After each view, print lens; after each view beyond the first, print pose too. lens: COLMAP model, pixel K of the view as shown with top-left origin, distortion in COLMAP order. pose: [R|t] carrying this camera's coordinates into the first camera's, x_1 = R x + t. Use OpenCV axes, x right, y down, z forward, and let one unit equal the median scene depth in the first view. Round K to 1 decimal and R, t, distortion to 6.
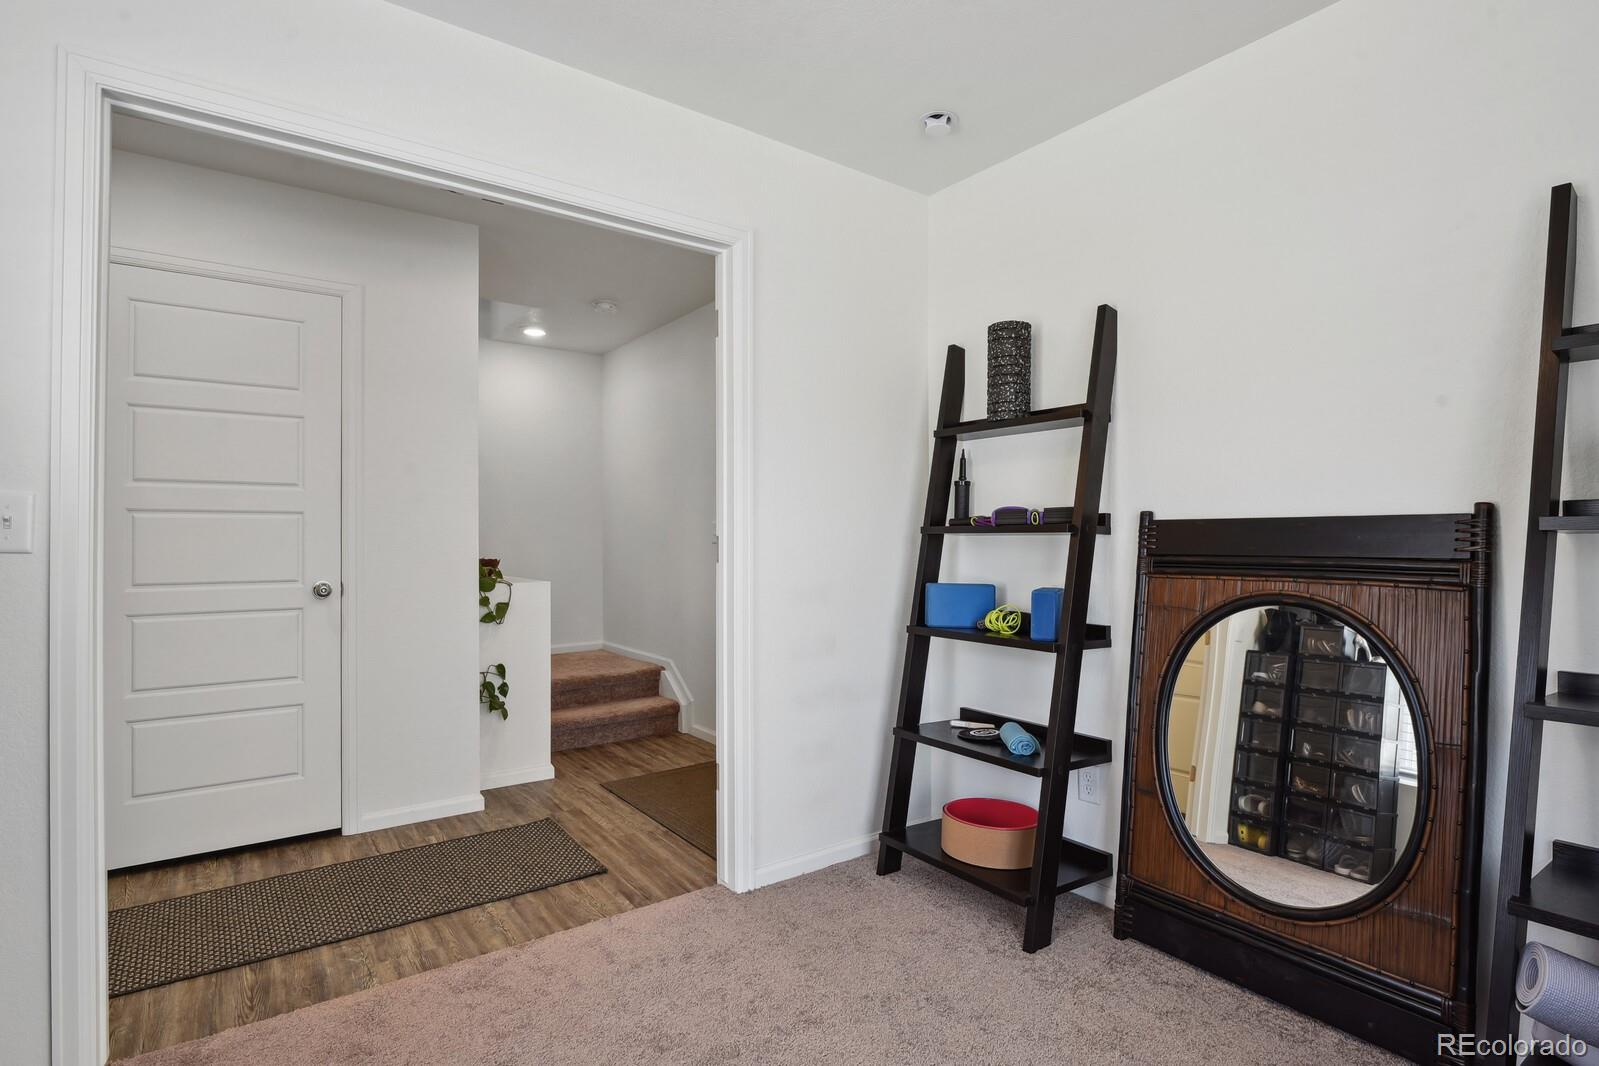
lens RADIAL K [[774.4, 0, 807.2], [0, 774.4, 532.2], [0, 0, 1]] dist [-0.003921, -0.003611]
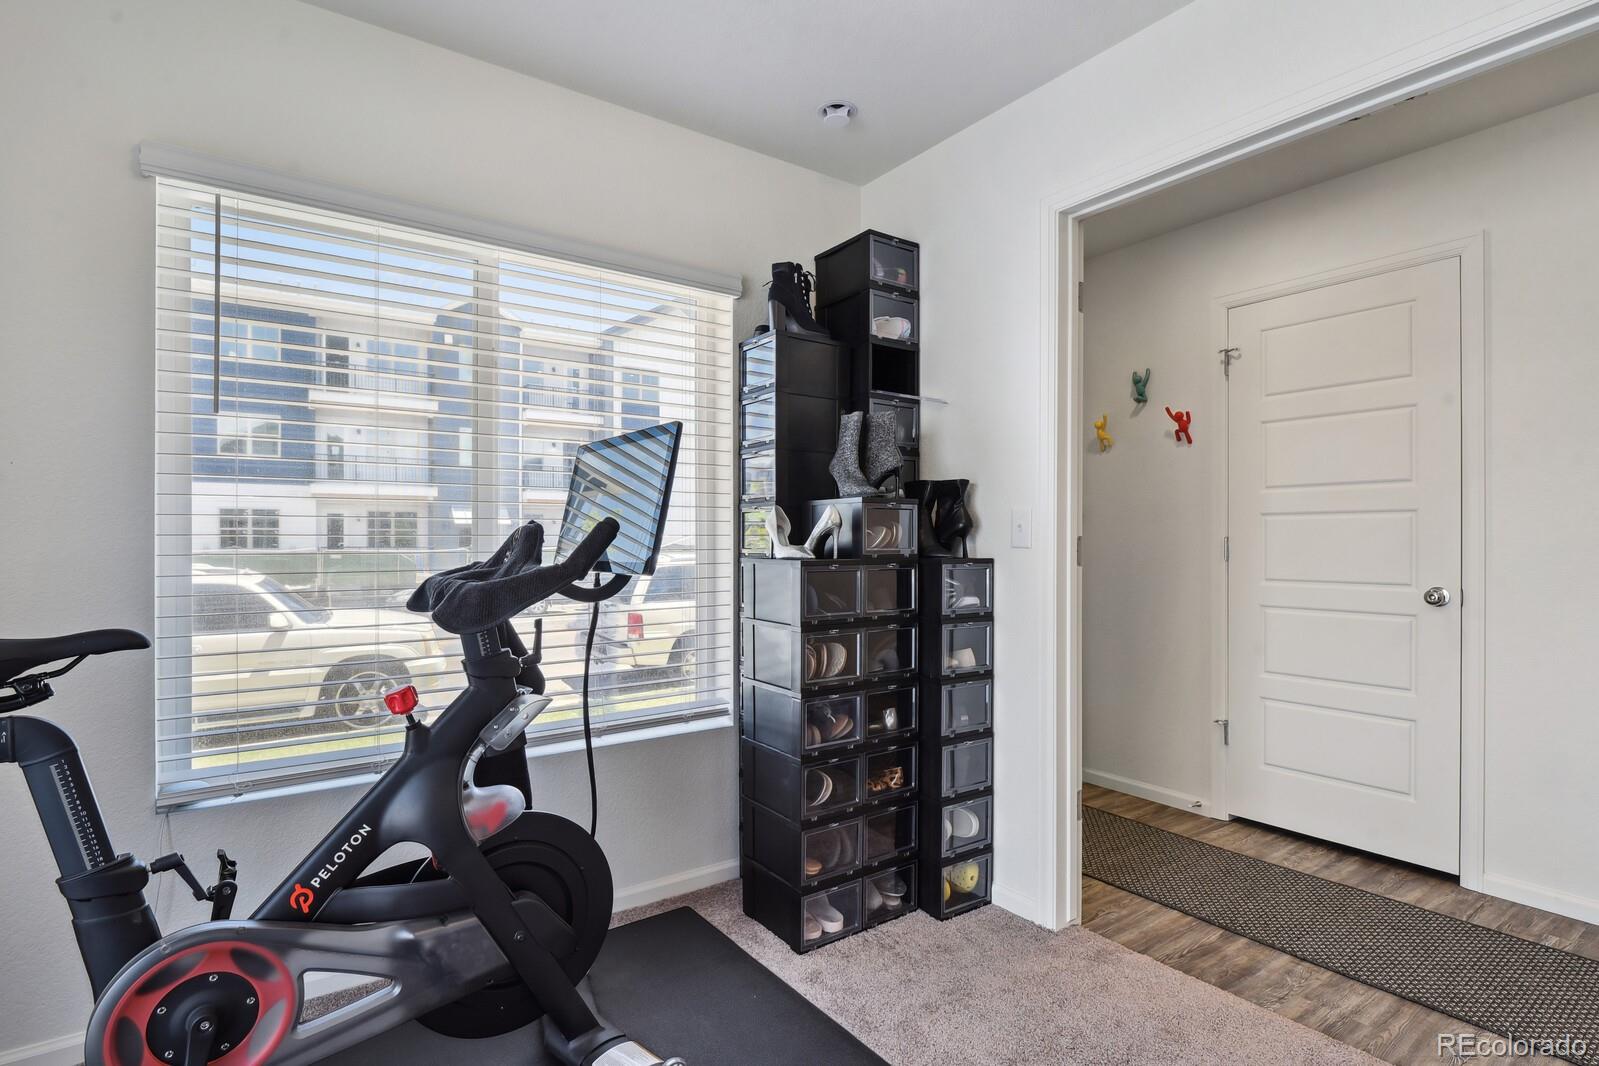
lens RADIAL K [[774.4, 0, 803.9], [0, 774.4, 537.0], [0, 0, 1]] dist [-0.003921, -0.003611]
pose [[0.023346, -0.004221, -0.999719, 0.275730], [0.007697, 0.999962, -0.004042, 0.005191], [0.999698, -0.007601, 0.023377, 0.300566]]
